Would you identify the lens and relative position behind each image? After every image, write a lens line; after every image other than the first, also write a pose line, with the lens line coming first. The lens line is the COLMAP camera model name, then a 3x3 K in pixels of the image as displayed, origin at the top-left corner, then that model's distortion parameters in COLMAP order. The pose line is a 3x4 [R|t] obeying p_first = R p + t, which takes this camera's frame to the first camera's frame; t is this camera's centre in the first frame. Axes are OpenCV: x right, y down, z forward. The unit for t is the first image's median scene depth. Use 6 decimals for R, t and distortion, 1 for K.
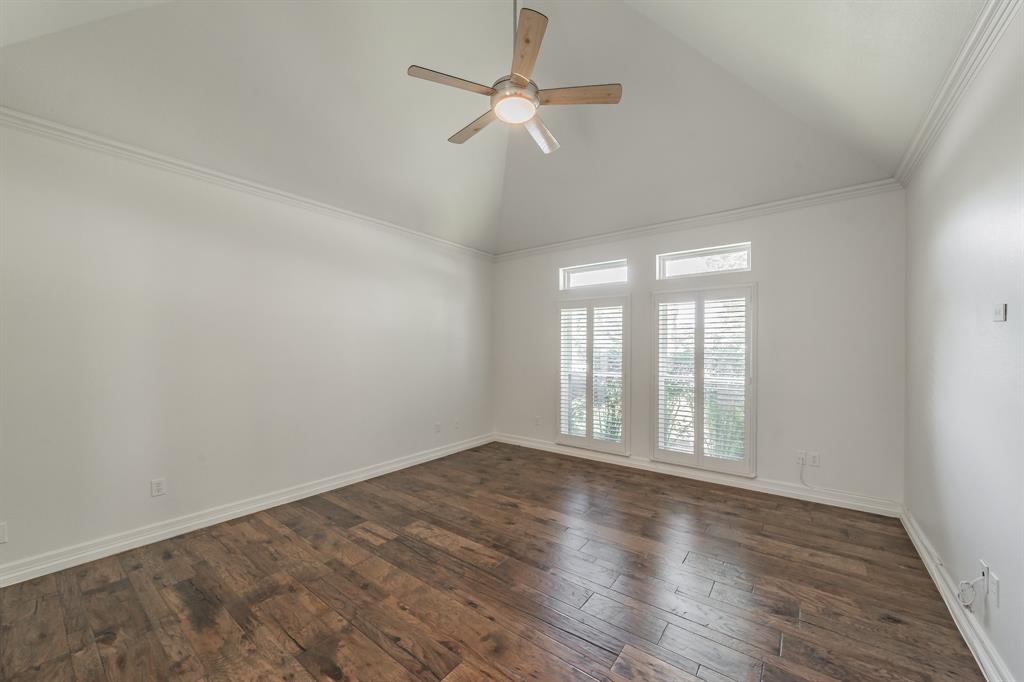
lens RADIAL K [[381.7, 0, 512.7], [0, 381.7, 339.3], [0, 0, 1]] dist [-0.003250, -0.000147]
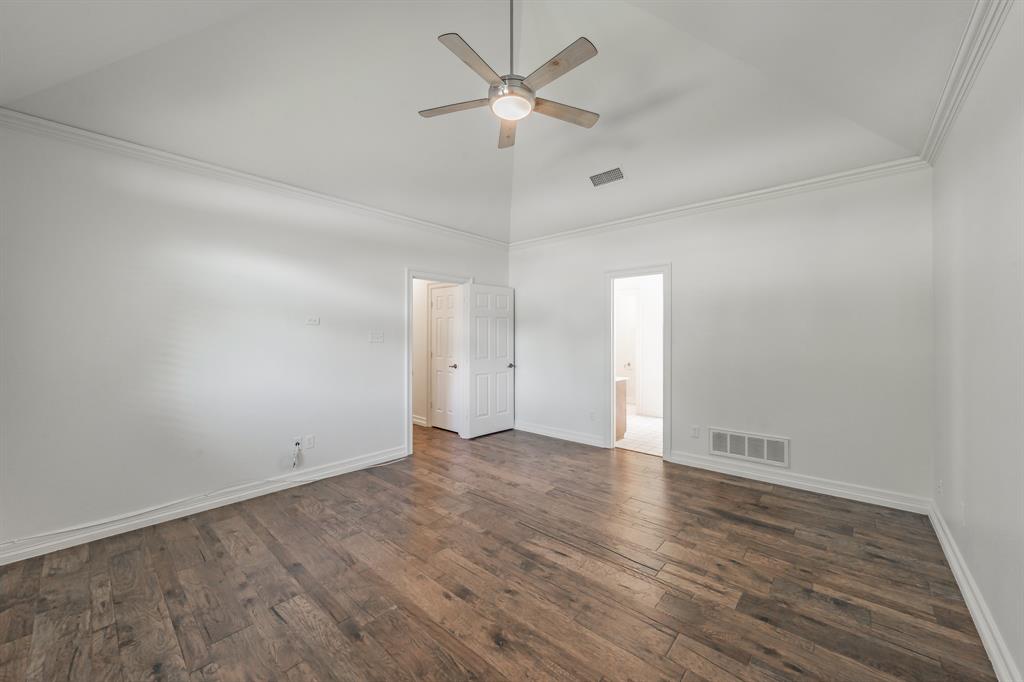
lens RADIAL K [[381.7, 0, 510.2], [0, 381.7, 339.4], [0, 0, 1]] dist [-0.003250, -0.000147]
pose [[-0.997304, 0.000724, 0.073383, -0.059682], [0.000007, 0.999952, -0.009767, 0.037137], [-0.073386, -0.009741, -0.997256, 1.918290]]
